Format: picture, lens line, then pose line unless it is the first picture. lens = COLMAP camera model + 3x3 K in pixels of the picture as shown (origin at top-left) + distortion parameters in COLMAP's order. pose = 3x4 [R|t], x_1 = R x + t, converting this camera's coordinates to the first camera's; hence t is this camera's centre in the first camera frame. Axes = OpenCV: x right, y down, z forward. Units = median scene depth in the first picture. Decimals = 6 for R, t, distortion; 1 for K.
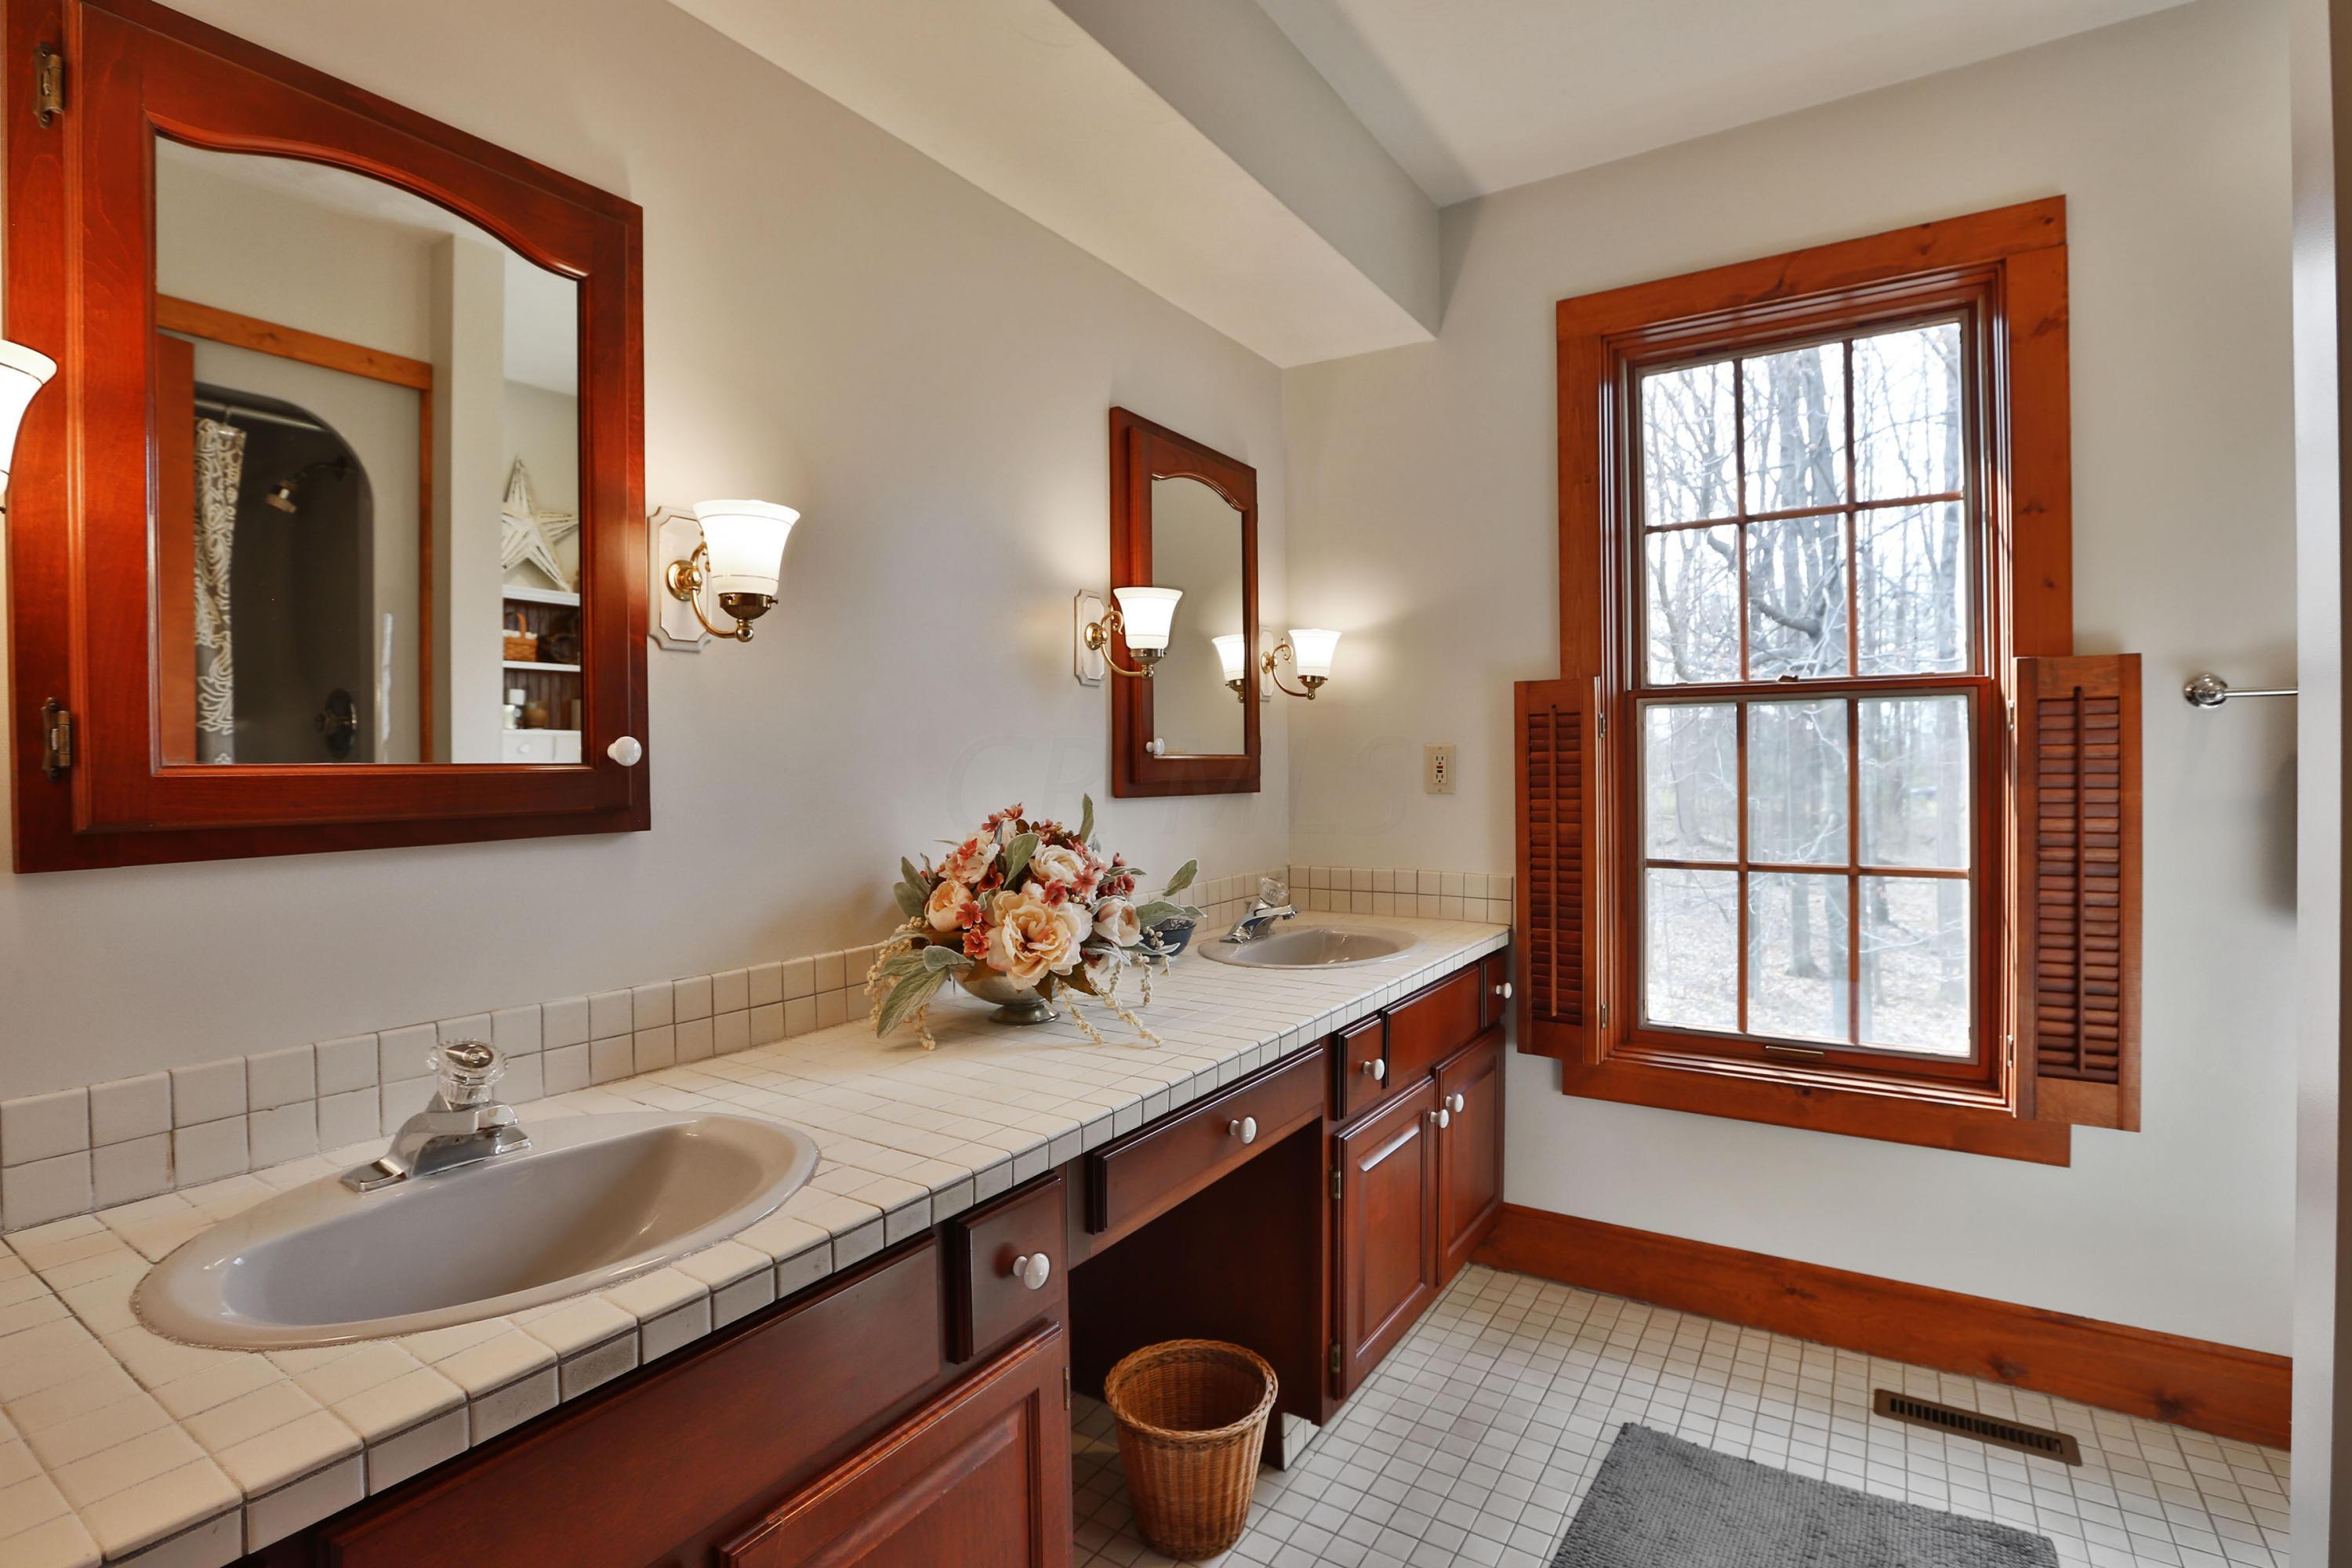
lens RADIAL K [[1141.1, 0, 1169.9], [0, 1141.1, 770.4], [0, 0, 1]] dist [-0.055526, 0.022410]
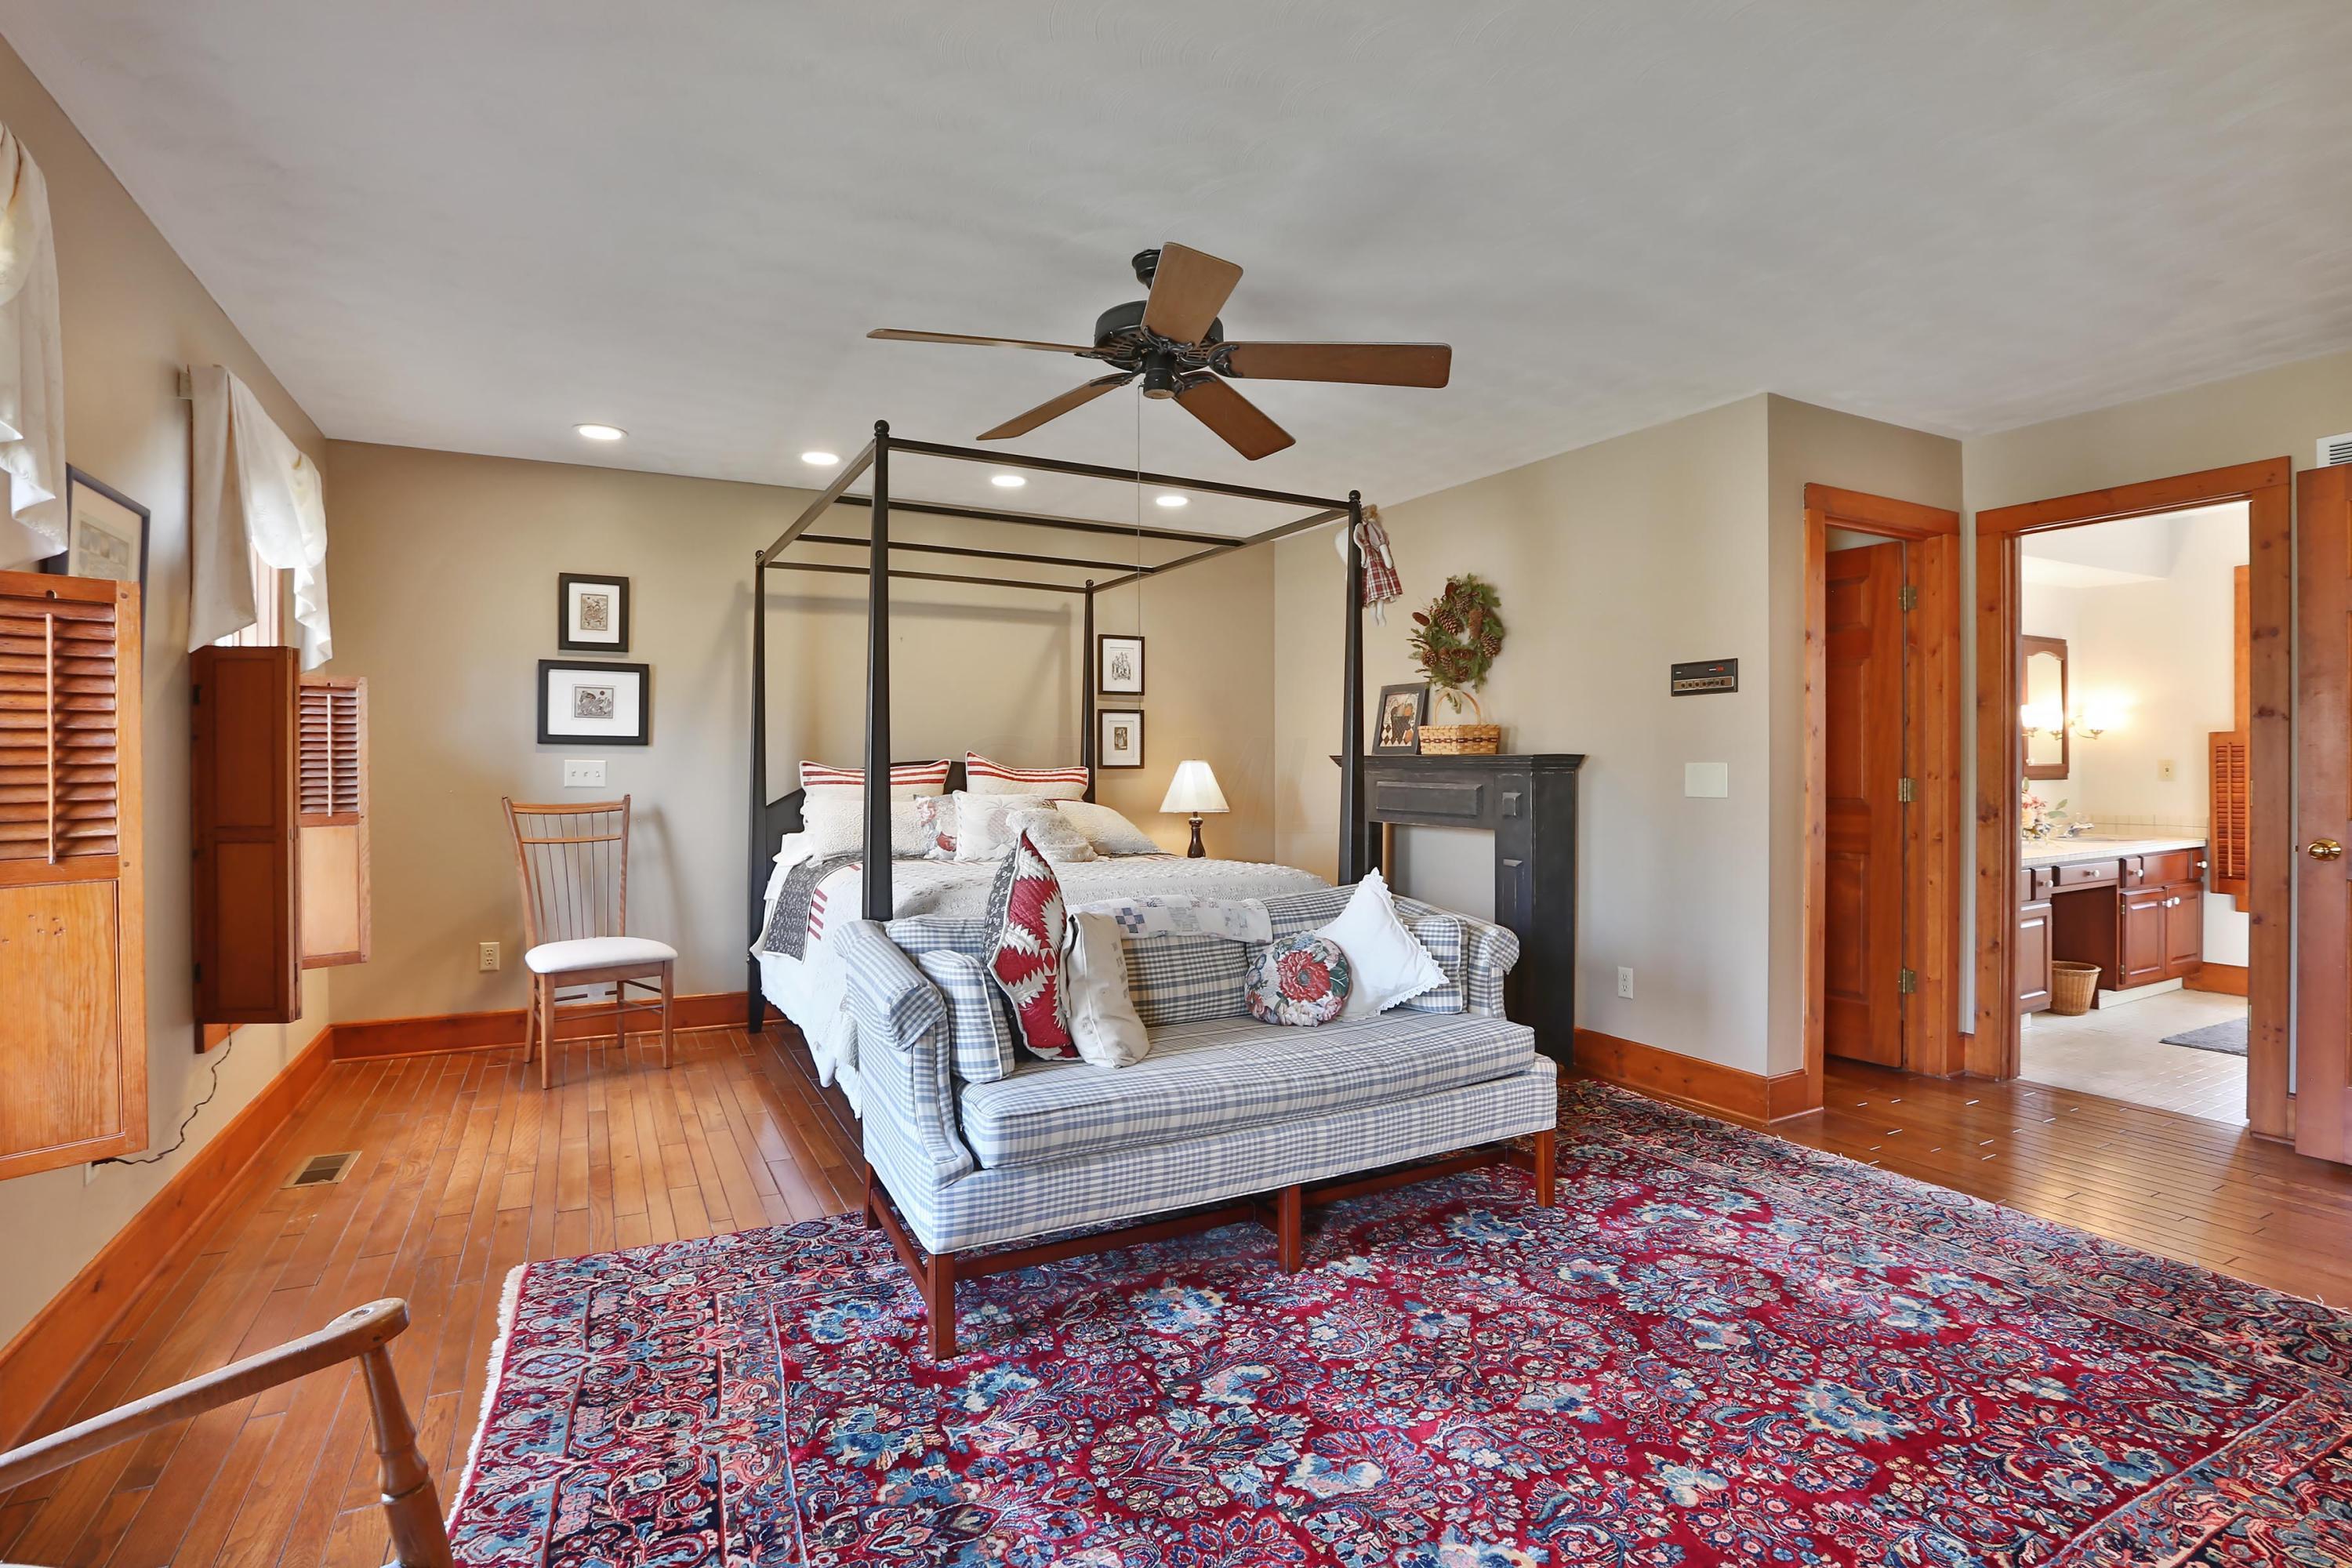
lens RADIAL K [[1121.7, 0, 1176.3], [0, 1121.7, 771.1], [0, 0, 1]] dist [-0.055042, 0.021017]
pose [[0.874673, 0.003176, -0.484703, -0.495683], [-0.003973, 0.999992, -0.000618, 0.012167], [0.484697, 0.002466, 0.874679, -2.084786]]
